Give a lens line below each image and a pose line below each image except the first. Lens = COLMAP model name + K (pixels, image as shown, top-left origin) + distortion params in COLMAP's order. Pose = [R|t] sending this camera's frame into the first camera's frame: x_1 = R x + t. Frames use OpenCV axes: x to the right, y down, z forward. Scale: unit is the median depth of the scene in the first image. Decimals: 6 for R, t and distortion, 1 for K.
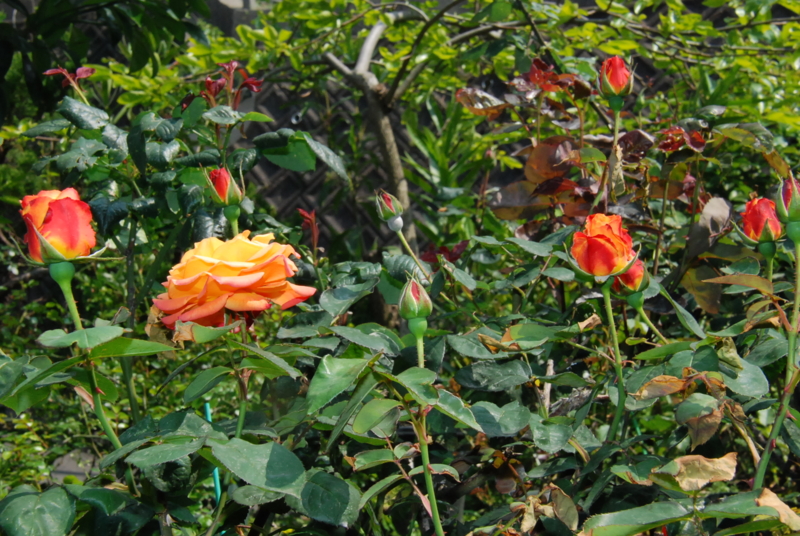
lens RADIAL K [[1649.5, 0, 399.8], [0, 1649.5, 267.8], [0, 0, 1]] dist [0.172344, 0.000000]
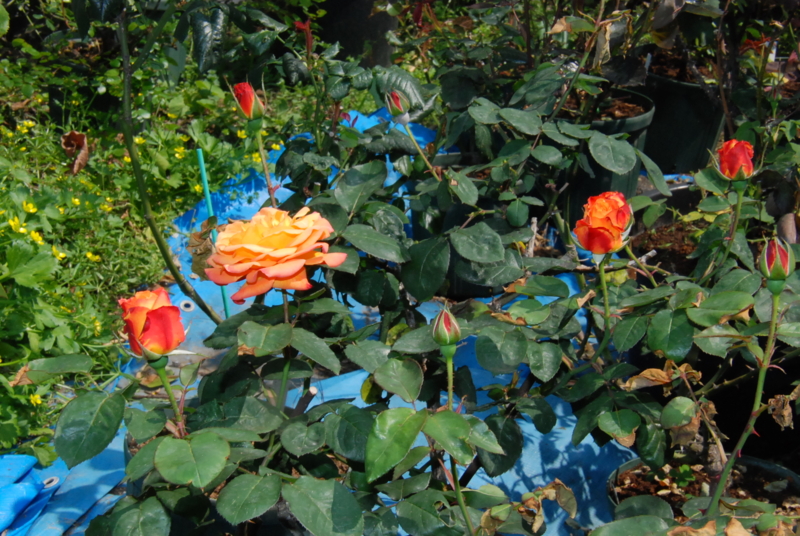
lens RADIAL K [[1649.5, 0, 400.1], [0, 1649.5, 268.9], [0, 0, 1]] dist [0.172344, 0.000000]
pose [[0.997926, -0.004712, 0.064195, -0.090011], [-0.020311, 0.923313, 0.383510, -0.426587], [-0.061079, -0.384018, 0.921303, -0.053220]]
